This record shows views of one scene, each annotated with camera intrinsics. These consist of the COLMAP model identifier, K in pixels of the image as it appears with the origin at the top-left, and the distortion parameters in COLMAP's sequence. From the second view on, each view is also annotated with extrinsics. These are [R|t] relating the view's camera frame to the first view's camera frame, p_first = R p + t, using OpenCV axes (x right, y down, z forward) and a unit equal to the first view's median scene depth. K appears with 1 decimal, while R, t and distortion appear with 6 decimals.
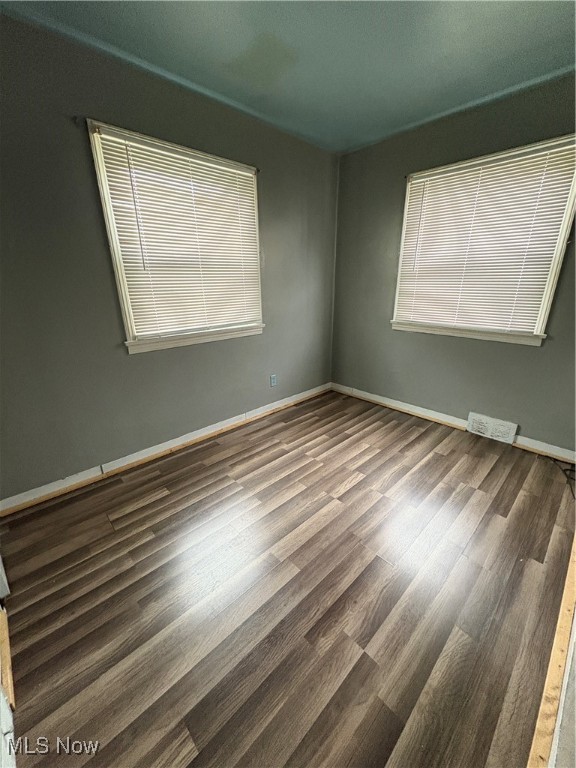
lens RADIAL K [[304.6, 0, 288.0], [0, 304.6, 384.0], [0, 0, 1]] dist [-0.000427, -0.000397]
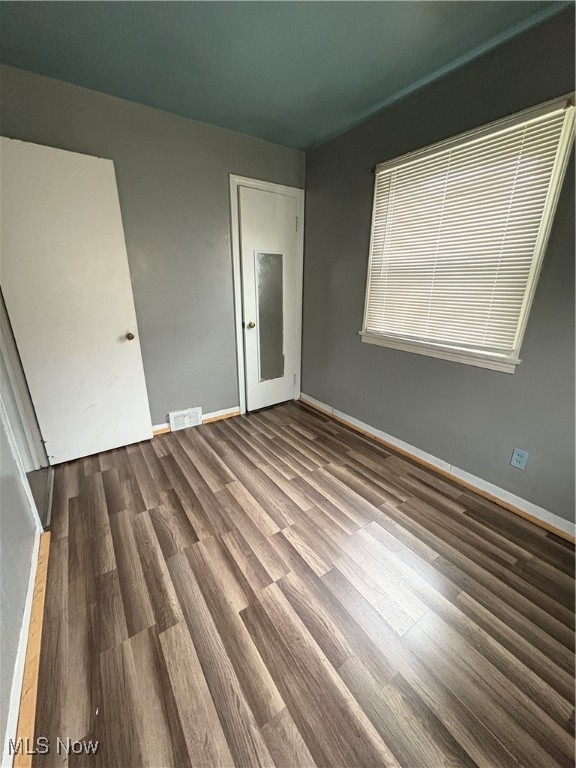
lens RADIAL K [[304.6, 0, 288.0], [0, 304.6, 384.0], [0, 0, 1]] dist [-0.000427, -0.000397]
pose [[-0.164044, 0.321179, -0.932702, 0.765655], [-0.326541, 0.874524, 0.358578, -0.294434], [0.930839, 0.363388, -0.038583, 0.811757]]
